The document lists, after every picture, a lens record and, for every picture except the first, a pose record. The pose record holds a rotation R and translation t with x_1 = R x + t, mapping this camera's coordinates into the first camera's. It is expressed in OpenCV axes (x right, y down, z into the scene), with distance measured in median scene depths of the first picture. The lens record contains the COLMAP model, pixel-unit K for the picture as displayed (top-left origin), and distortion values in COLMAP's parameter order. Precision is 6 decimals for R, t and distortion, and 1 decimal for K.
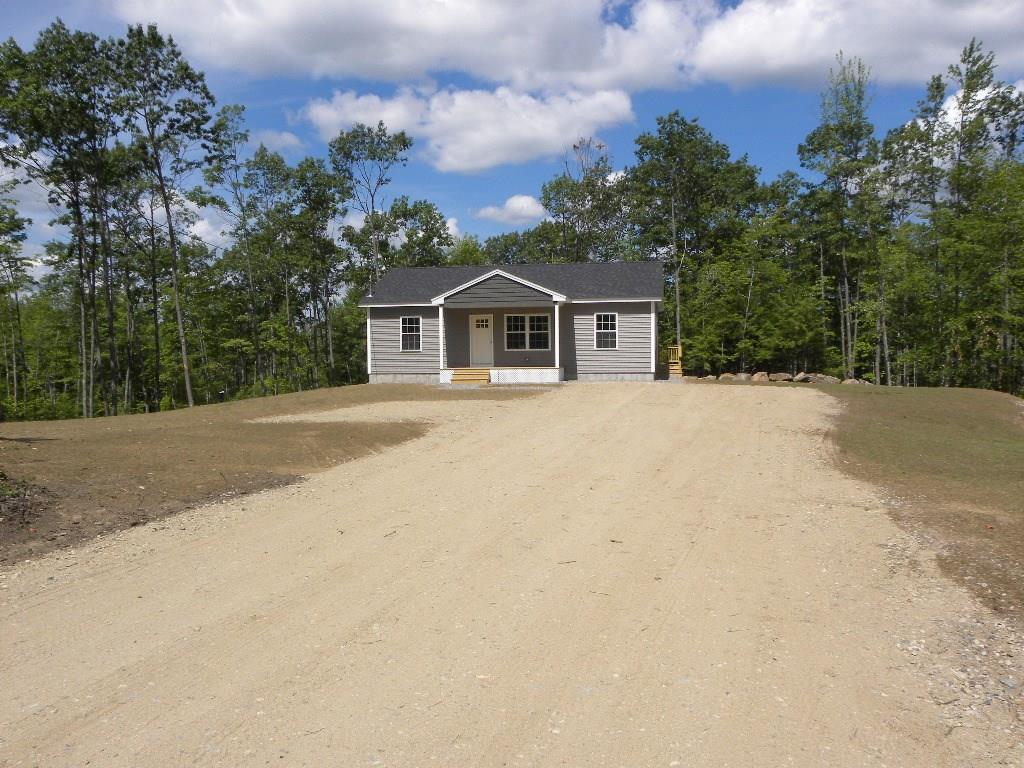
lens RADIAL K [[863.7, 0, 512.0], [0, 863.7, 384.0], [0, 0, 1]] dist [-0.088602, 0.003041]
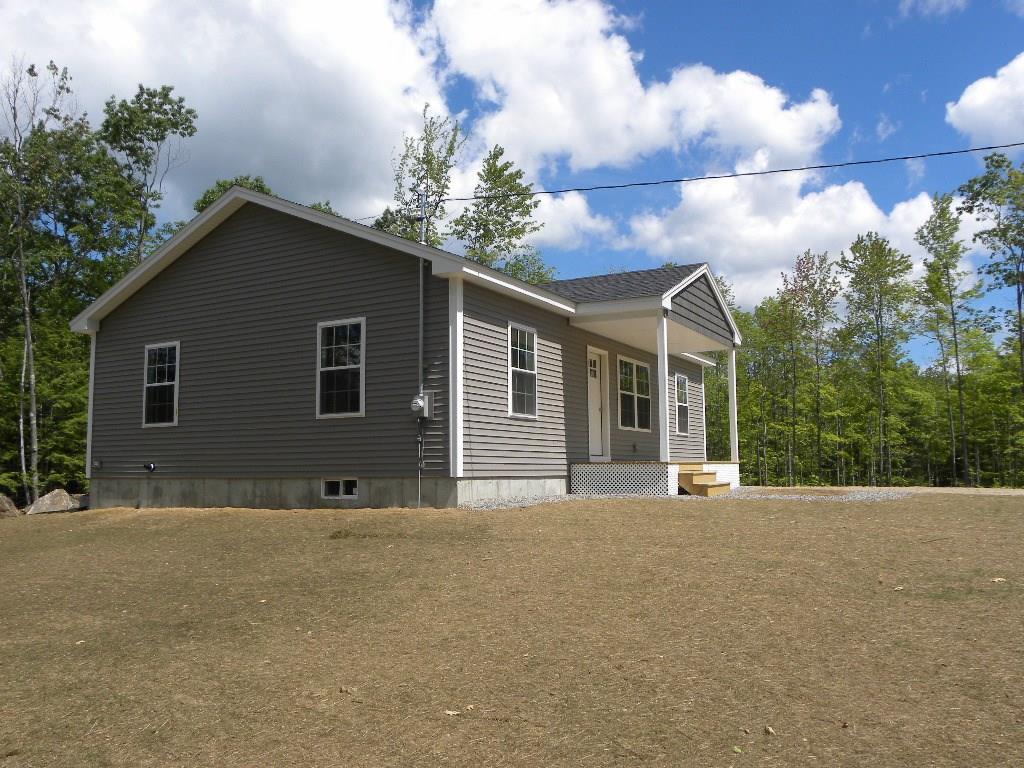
lens RADIAL K [[863.7, 0, 512.0], [0, 863.7, 384.0], [0, 0, 1]] dist [-0.088602, 0.003041]
pose [[0.321891, 0.104288, 0.941016, -0.478229], [0.036940, 0.991775, -0.122550, -0.006122], [-0.946056, 0.074209, 0.315390, 0.886082]]
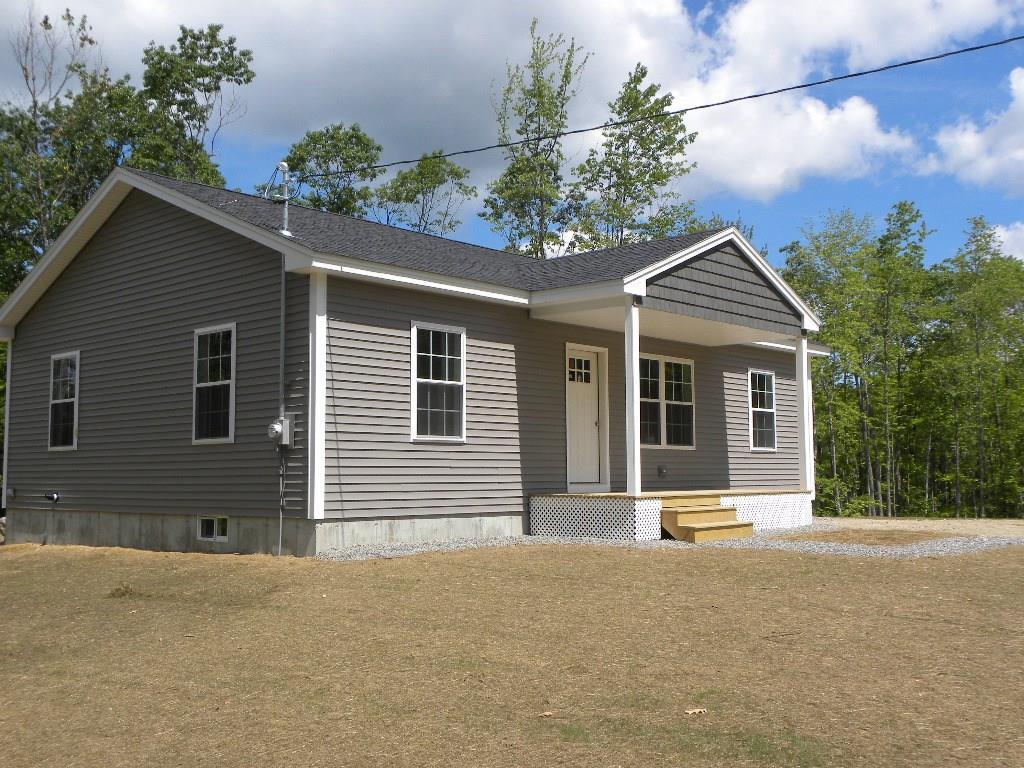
lens RADIAL K [[1088.2, 0, 512.0], [0, 1088.2, 384.0], [0, 0, 1]] dist [0.047158, -0.276034]
pose [[0.532132, 0.079638, 0.842907, -0.427465], [0.027742, 0.993392, -0.111370, -0.014392], [-0.846206, 0.082648, 0.526407, 0.777662]]
